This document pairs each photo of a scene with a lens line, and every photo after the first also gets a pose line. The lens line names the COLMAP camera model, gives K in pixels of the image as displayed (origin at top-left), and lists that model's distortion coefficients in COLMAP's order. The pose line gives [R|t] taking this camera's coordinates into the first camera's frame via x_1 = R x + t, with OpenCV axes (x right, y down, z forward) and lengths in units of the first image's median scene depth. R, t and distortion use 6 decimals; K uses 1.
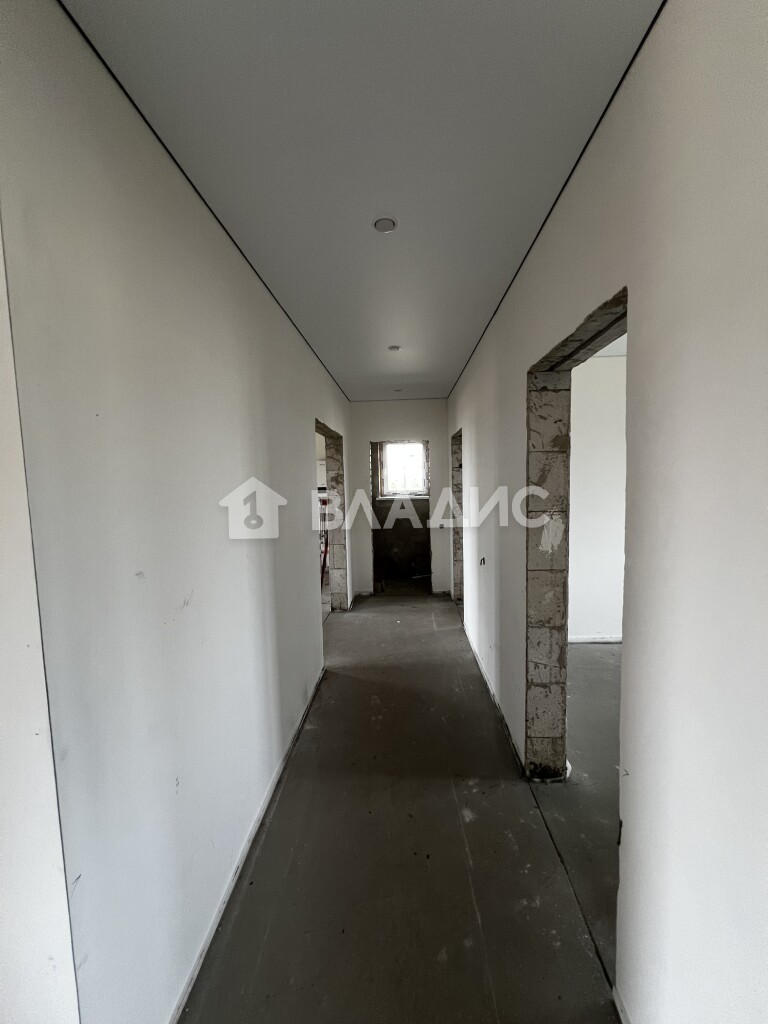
lens RADIAL K [[407.6, 0, 380.4], [0, 407.6, 510.6], [0, 0, 1]] dist [-0.001224, 0.000187]
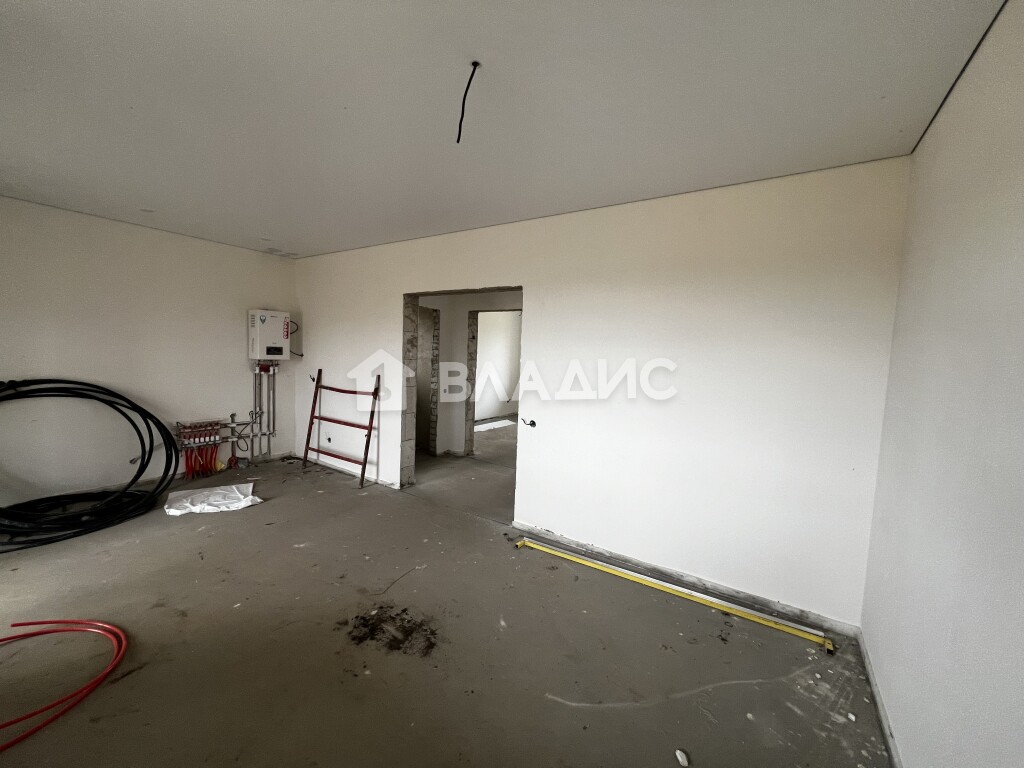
lens RADIAL K [[407.6, 0, 509.9], [0, 407.6, 383.6], [0, 0, 1]] dist [-0.001224, 0.000187]
pose [[0.499366, -0.019543, 0.866170, -0.792296], [0.020864, 0.999727, 0.010528, 0.011808], [-0.866140, 0.012814, 0.499638, 0.352378]]
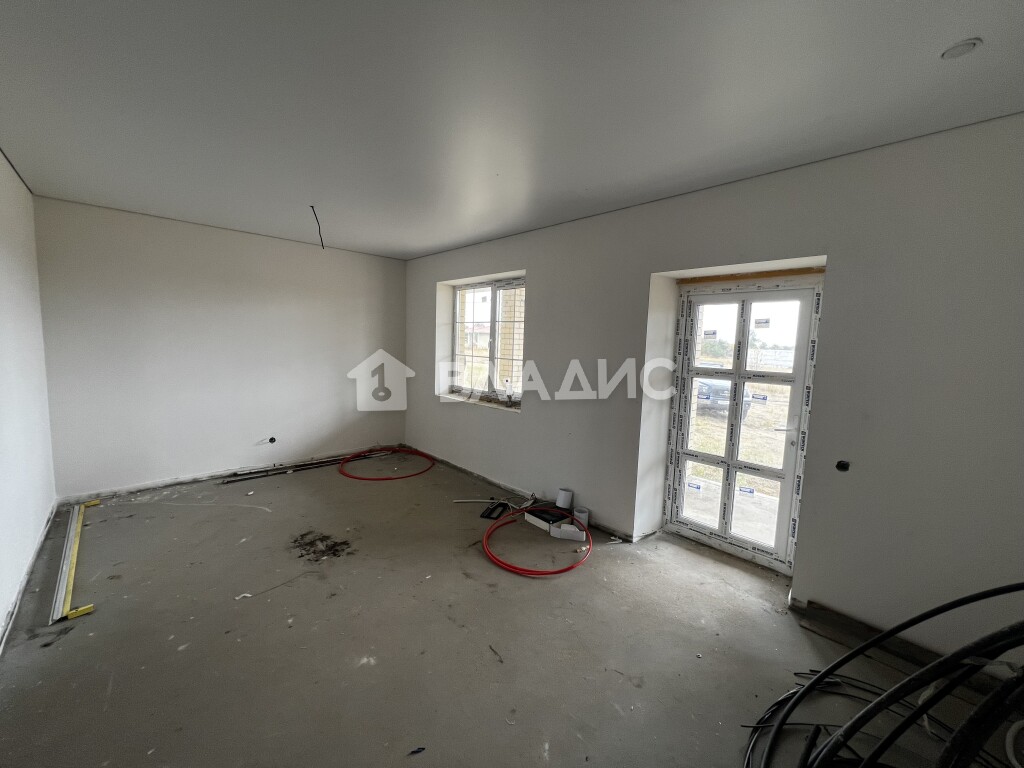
lens RADIAL K [[407.6, 0, 509.2], [0, 407.6, 383.2], [0, 0, 1]] dist [-0.001224, 0.000187]
pose [[-0.687775, 0.076053, -0.721929, -0.219993], [-0.077924, 0.981016, 0.177584, -0.093910], [0.721729, 0.178393, -0.668792, 1.308398]]
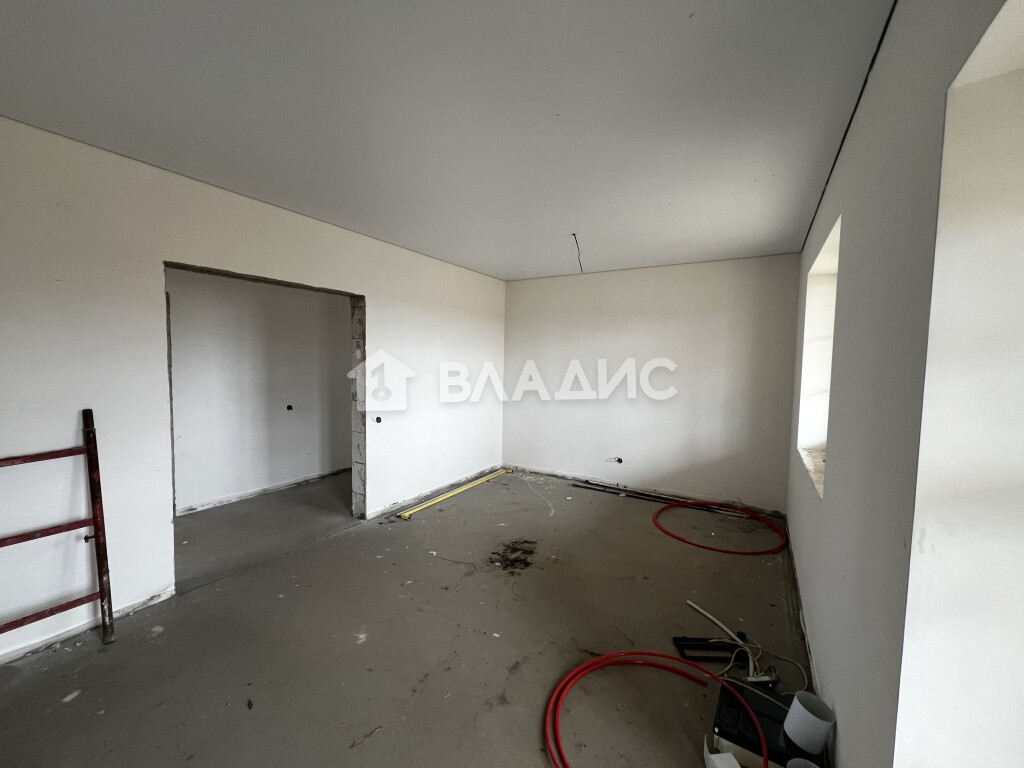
lens RADIAL K [[407.6, 0, 514.2], [0, 407.6, 382.4], [0, 0, 1]] dist [-0.001224, 0.000187]
pose [[-0.886725, -0.019068, 0.461904, -0.767957], [0.040691, 0.992052, 0.119068, -0.070851], [-0.460503, 0.124376, -0.878901, 1.270694]]
